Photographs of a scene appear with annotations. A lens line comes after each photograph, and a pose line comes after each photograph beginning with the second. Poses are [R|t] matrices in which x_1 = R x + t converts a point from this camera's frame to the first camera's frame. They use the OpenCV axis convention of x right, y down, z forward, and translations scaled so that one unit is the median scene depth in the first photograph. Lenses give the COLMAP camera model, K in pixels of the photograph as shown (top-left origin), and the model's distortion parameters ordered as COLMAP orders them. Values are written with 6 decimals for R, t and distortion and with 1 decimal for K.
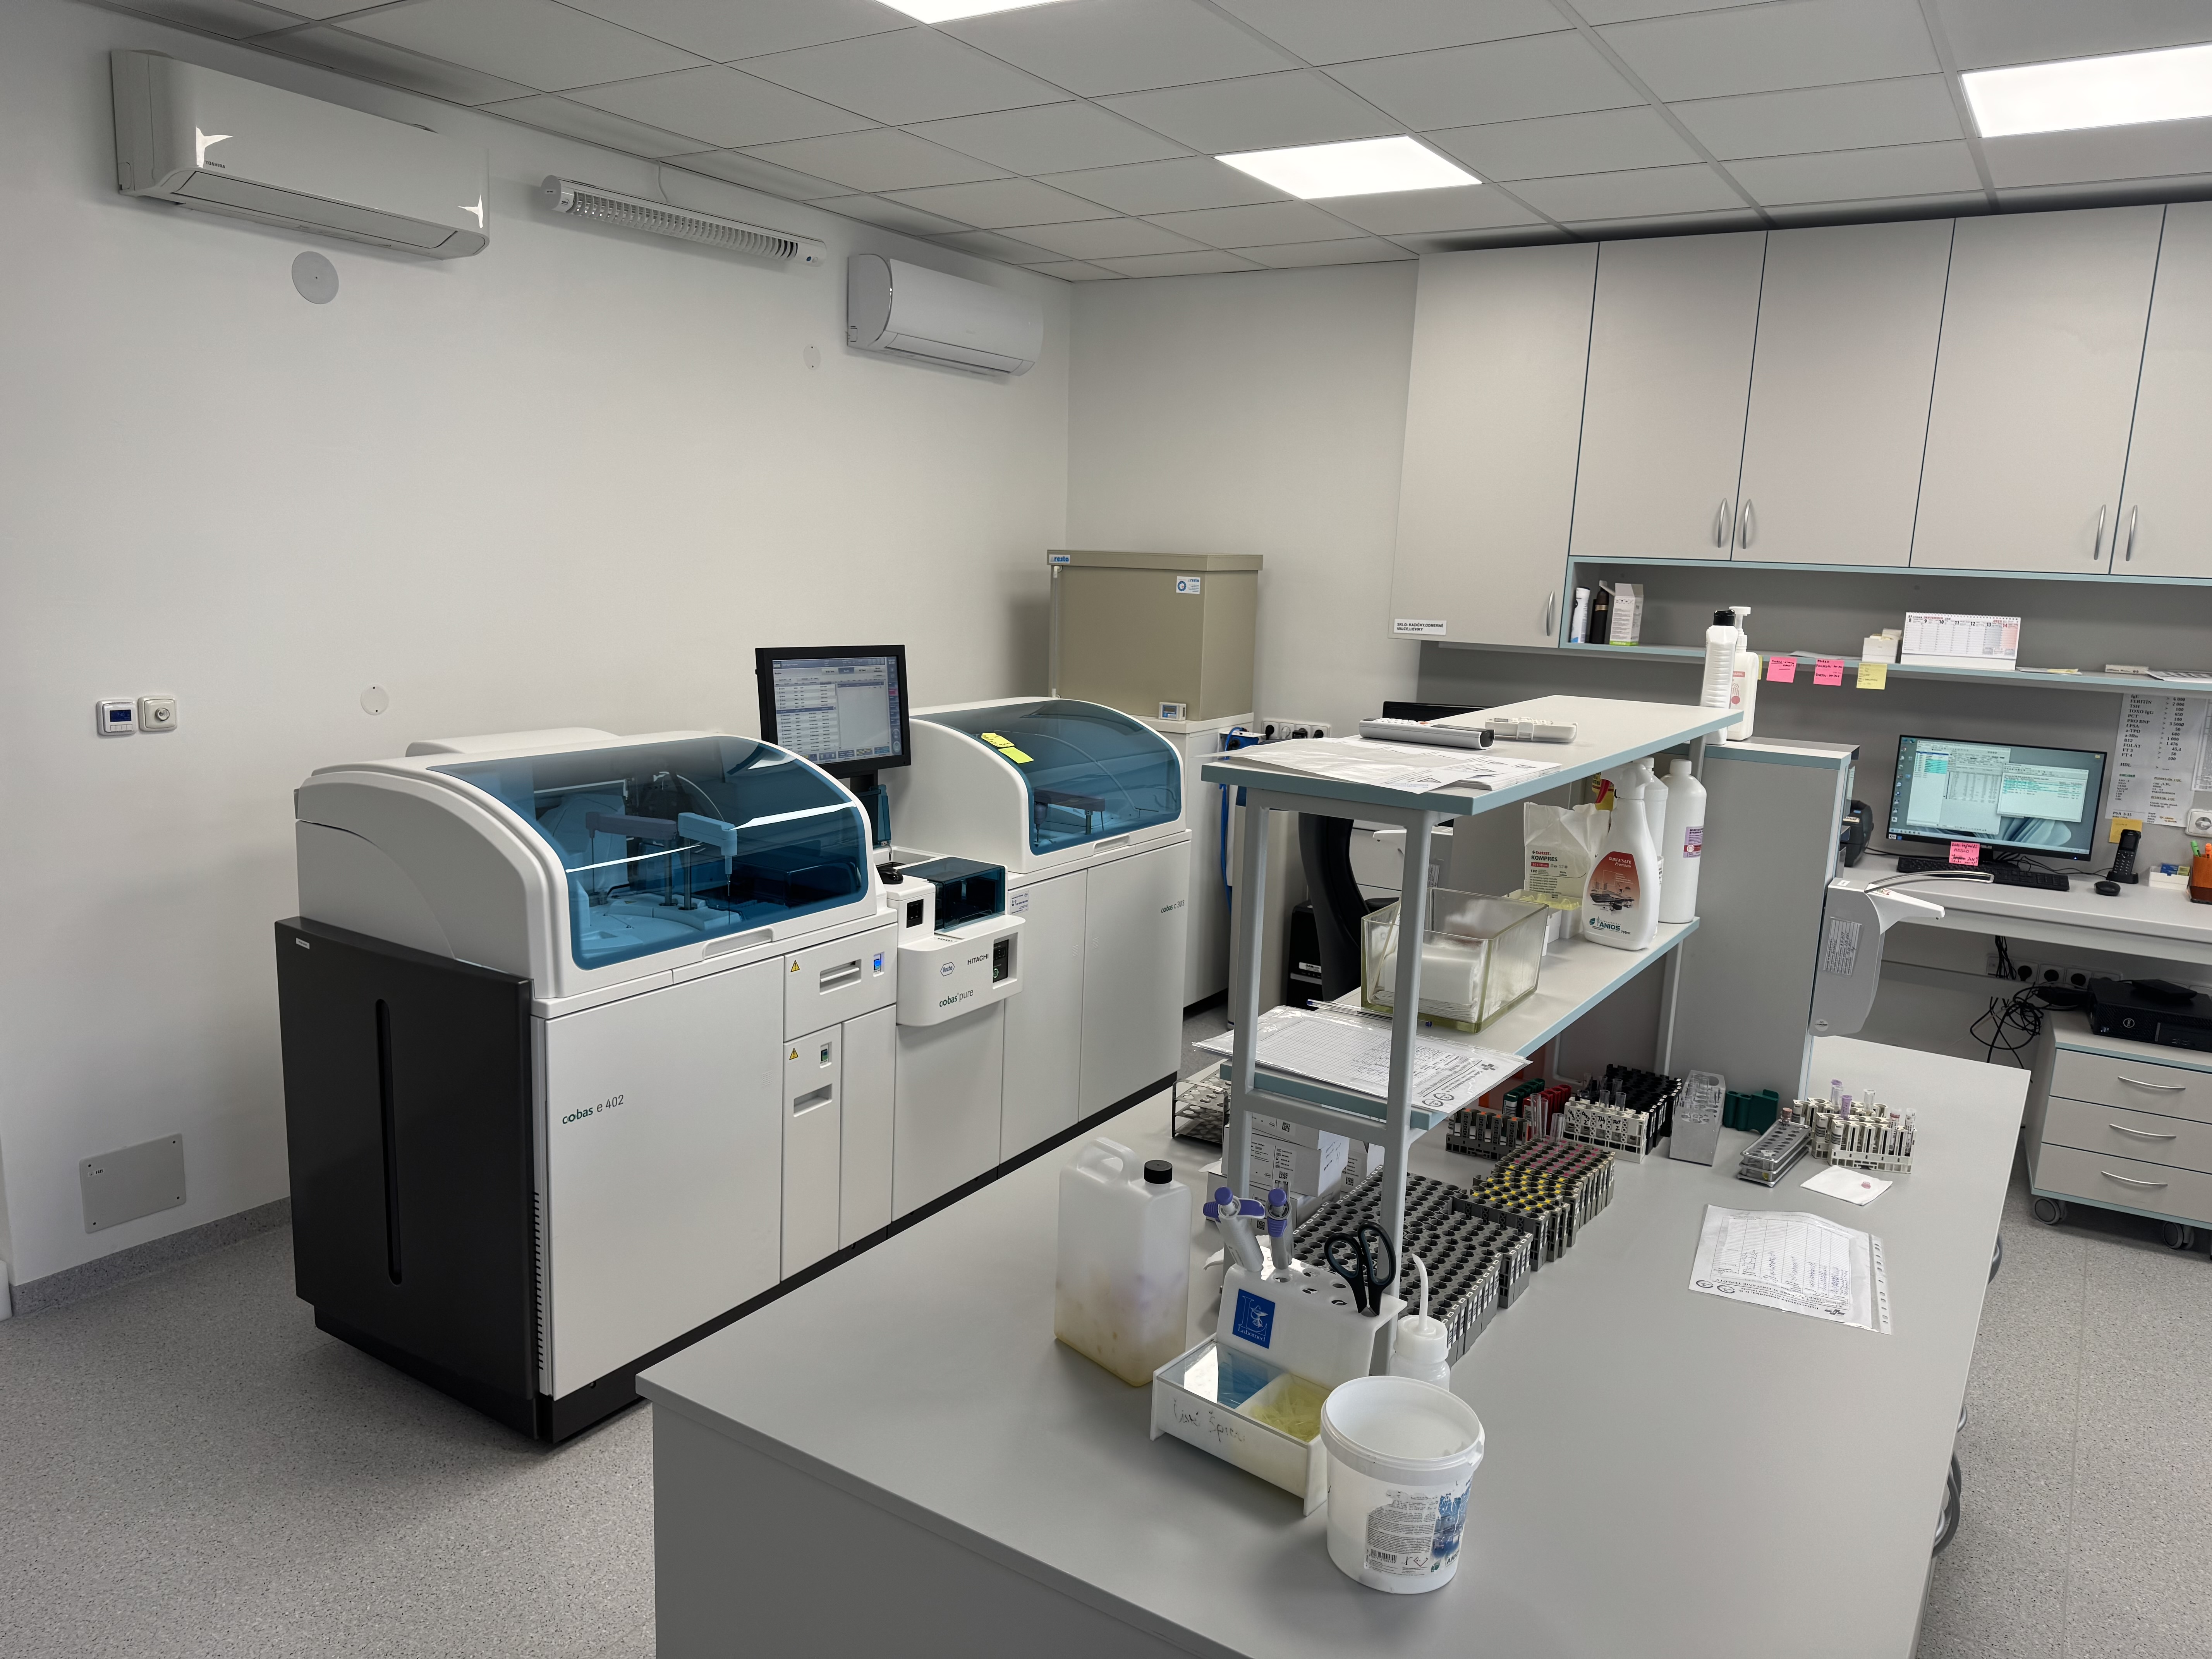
lens RADIAL K [[1598.7, 0, 1098.2], [0, 1598.7, 837.5], [0, 0, 1]] dist [0.006425, -0.004010]
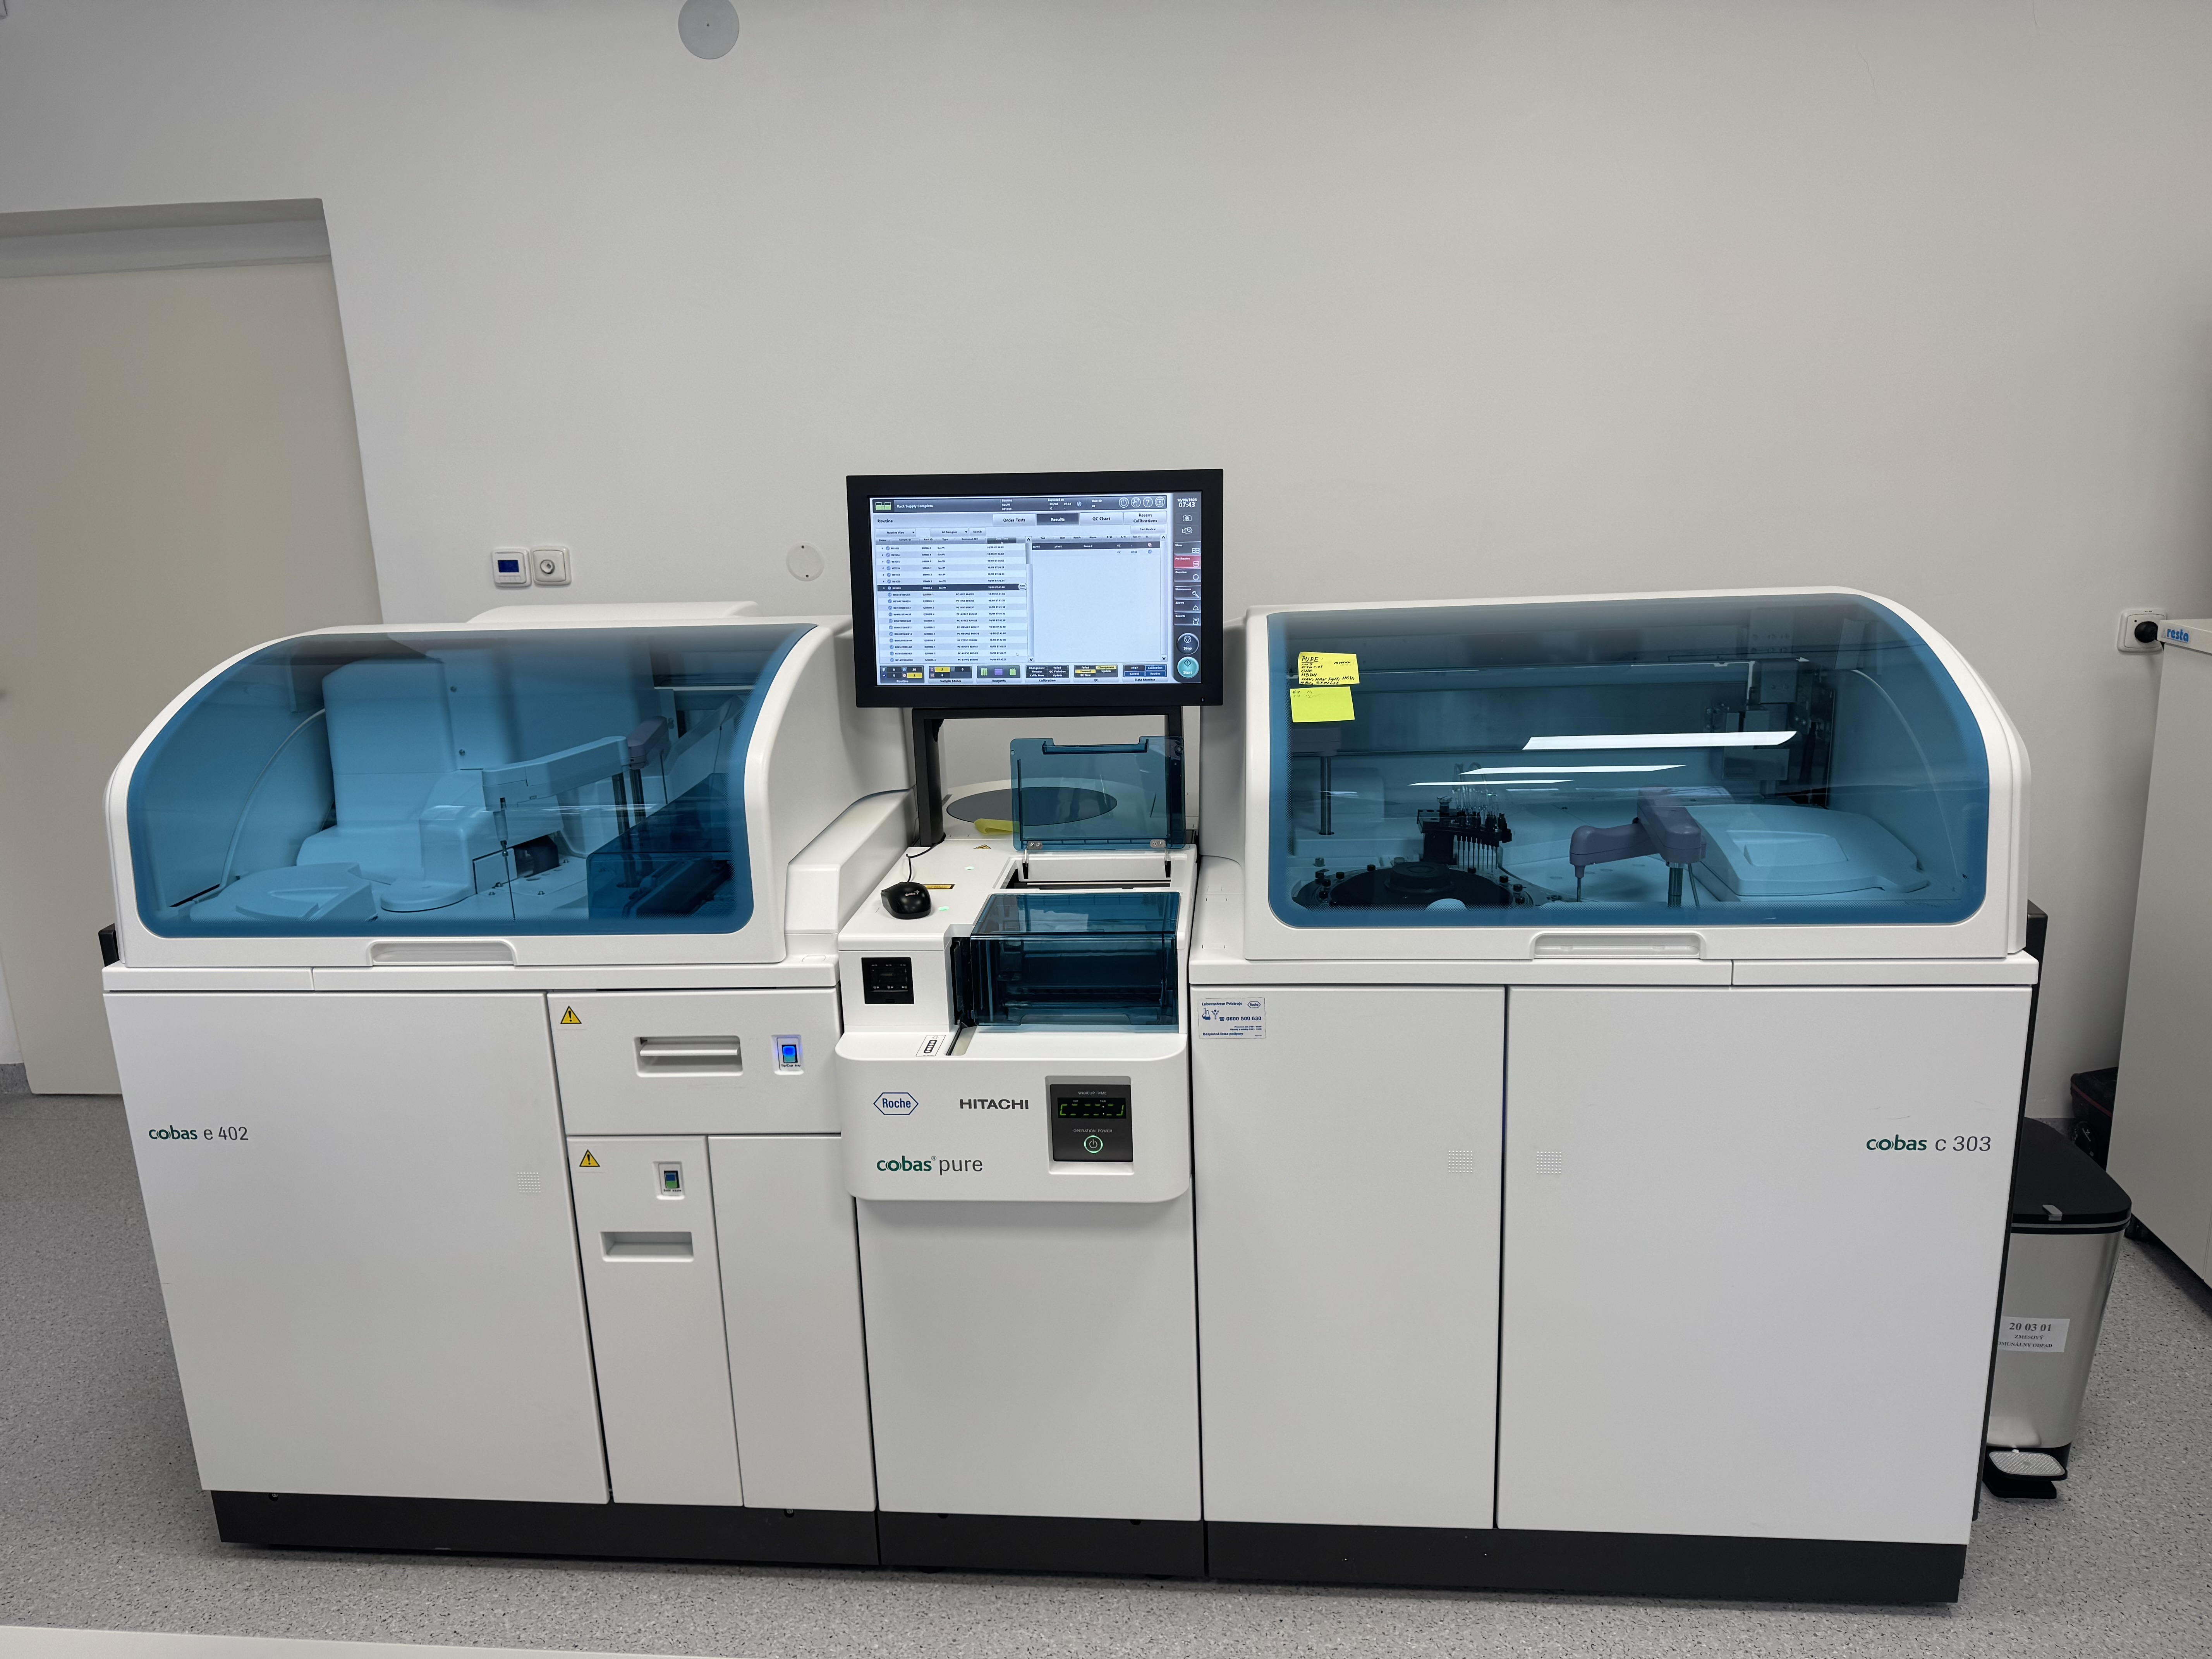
lens RADIAL K [[1598.7, 0, 1105.6], [0, 1598.7, 822.4], [0, 0, 1]] dist [0.006425, -0.004010]
pose [[0.444273, 0.161378, -0.881237, 0.364968], [-0.107309, 0.986147, 0.126490, -0.077009], [0.889441, 0.038369, 0.455436, 0.812943]]
